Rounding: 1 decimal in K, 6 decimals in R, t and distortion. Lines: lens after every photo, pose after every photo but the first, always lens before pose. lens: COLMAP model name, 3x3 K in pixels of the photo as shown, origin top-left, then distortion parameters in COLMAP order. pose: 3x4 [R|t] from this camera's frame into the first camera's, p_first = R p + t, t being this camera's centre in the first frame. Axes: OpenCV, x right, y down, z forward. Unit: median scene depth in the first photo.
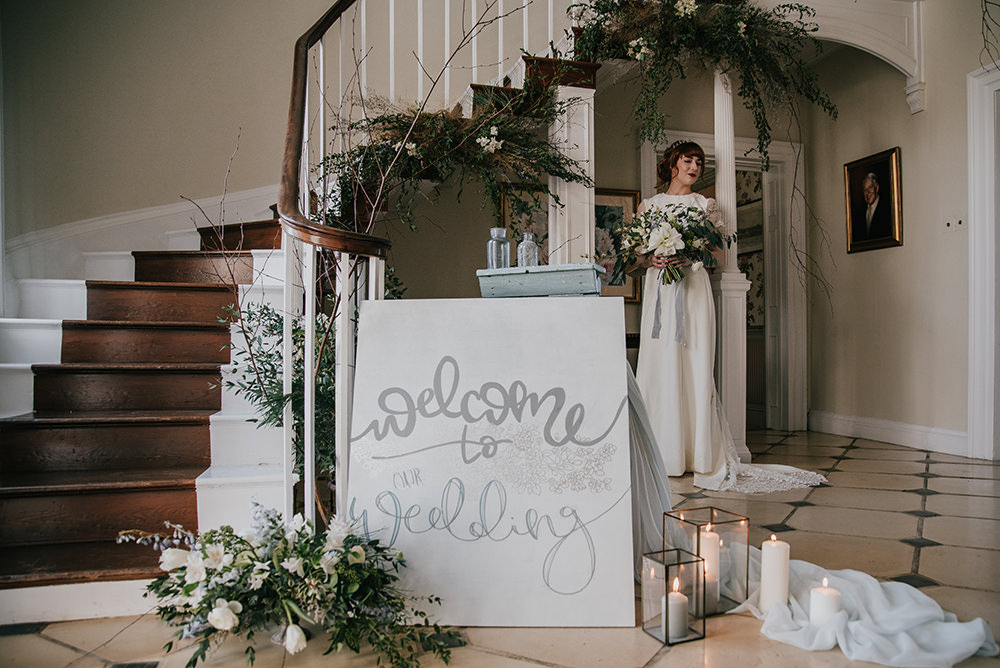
lens RADIAL K [[714.7, 0, 537.2], [0, 714.7, 353.3], [0, 0, 1]] dist [-0.101747, 0.040832]
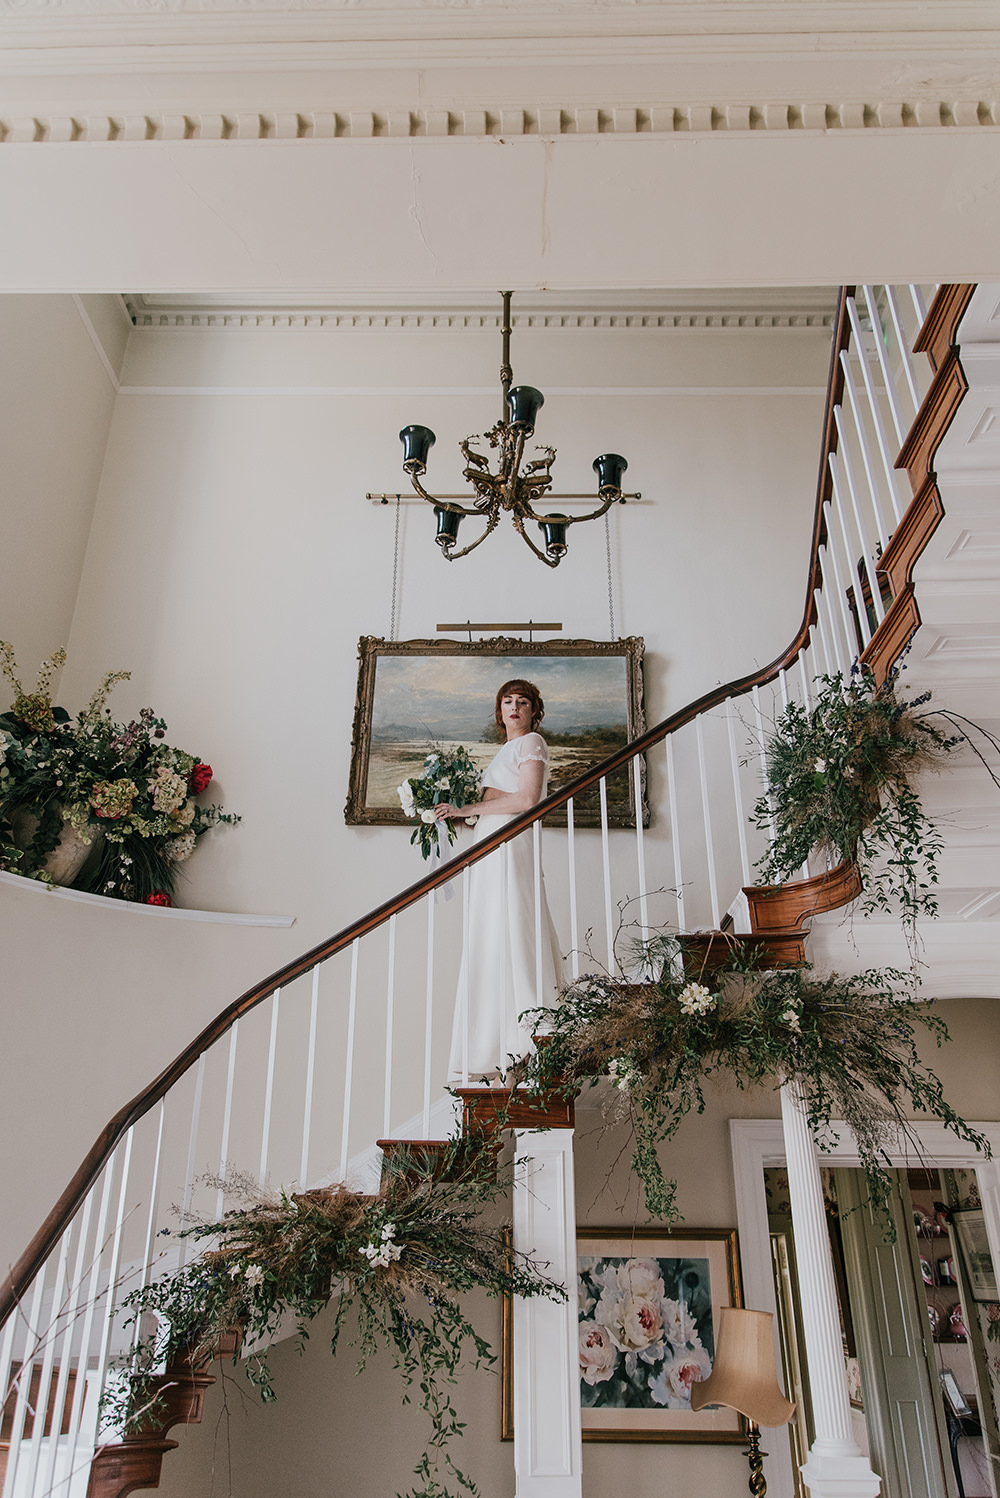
lens RADIAL K [[1058.1, 0, 508.8], [0, 1058.1, 781.6], [0, 0, 1]] dist [0.024270, -0.004826]
pose [[0.965665, -0.105924, -0.237214, 0.359935], [-0.005668, 0.904295, -0.426870, -0.299740], [0.259728, 0.413558, 0.872646, -0.017329]]
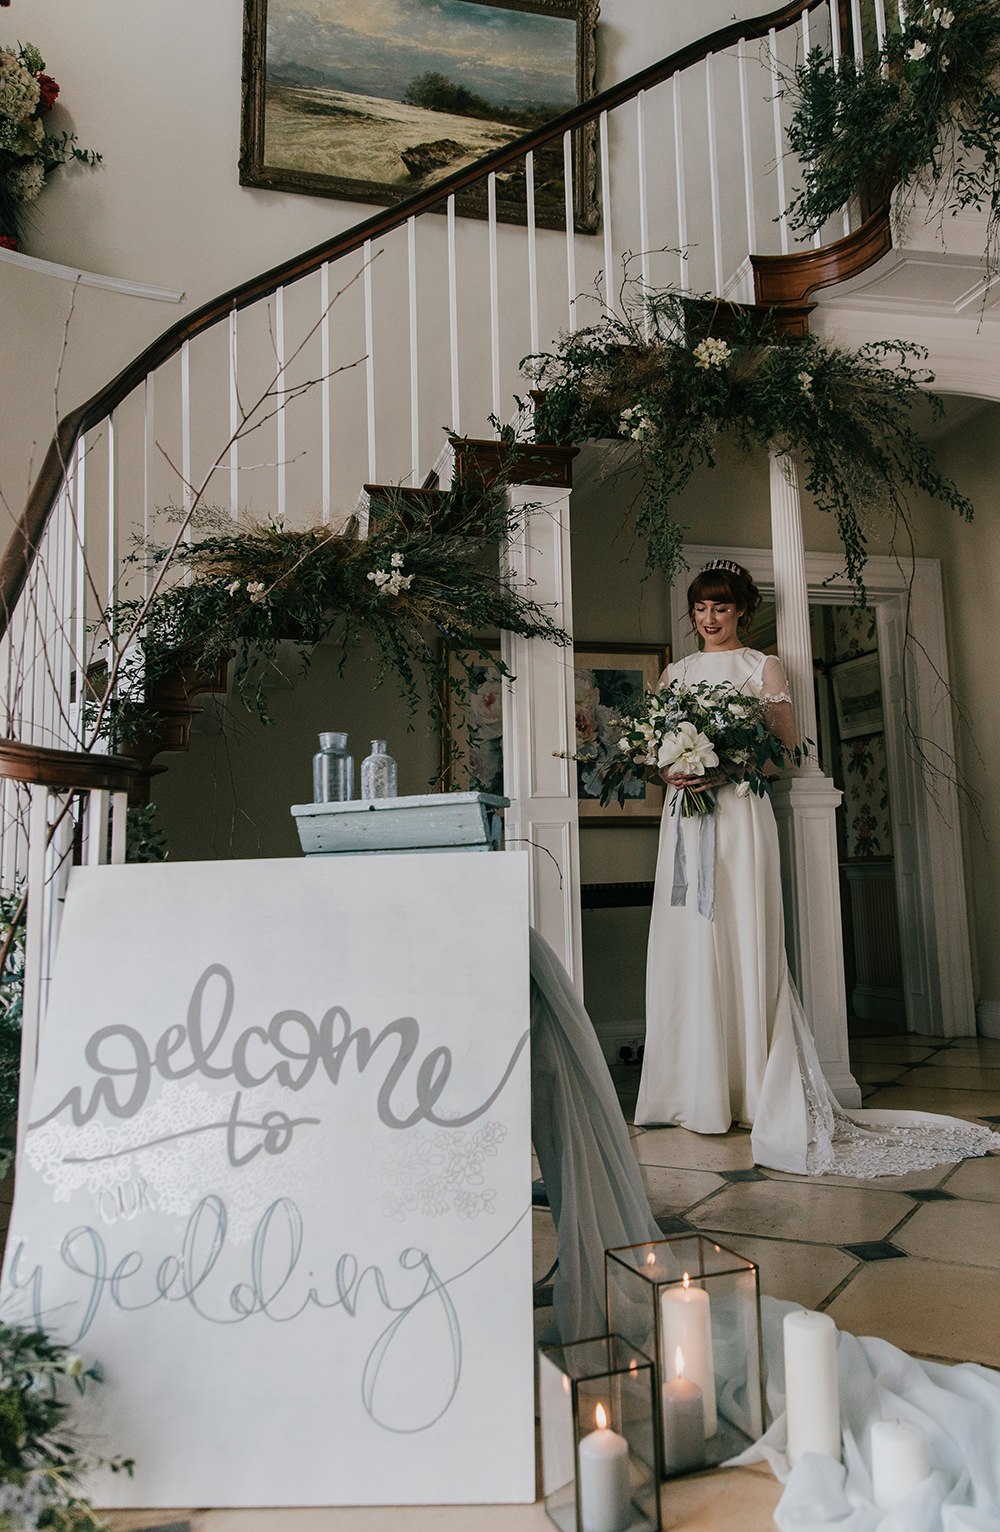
lens RADIAL K [[1163.5, 0, 528.9], [0, 1163.5, 740.3], [0, 0, 1]] dist [0.011360, 0.010276]
pose [[0.999738, -0.022664, 0.003238, 0.046207], [0.022894, 0.989484, -0.142816, -0.012724], [0.000033, 0.142852, 0.989744, 0.023016]]
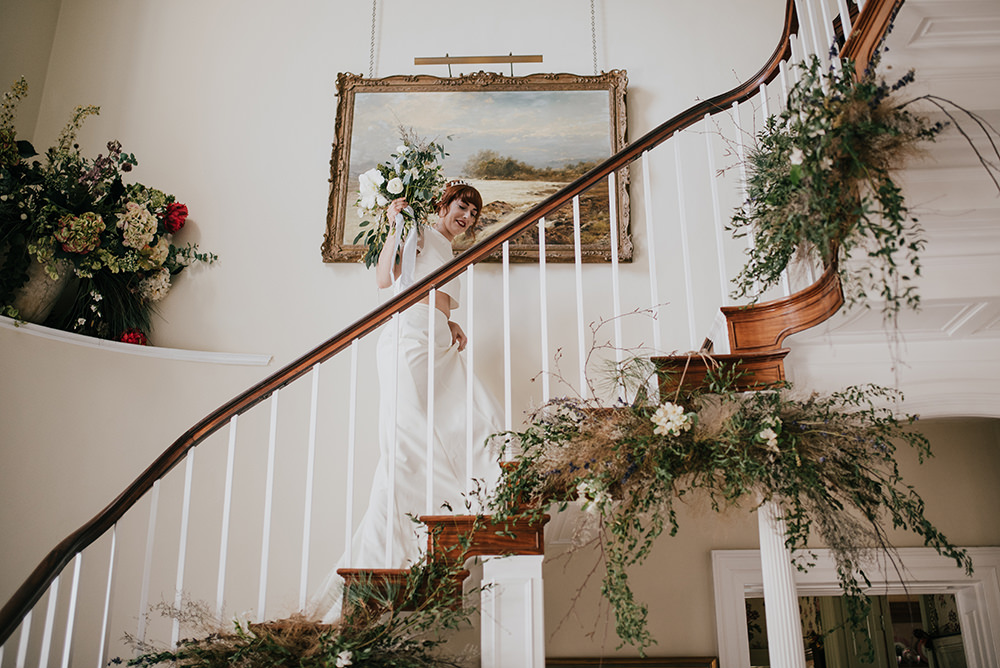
lens RADIAL K [[990.2, 0, 531.8], [0, 990.2, 308.2], [0, 0, 1]] dist [-0.036848, 0.000000]
pose [[0.965521, -0.106359, -0.237607, 0.376108], [0.005986, 0.921561, -0.388187, -0.288477], [0.260257, 0.373380, 0.890423, 0.157060]]
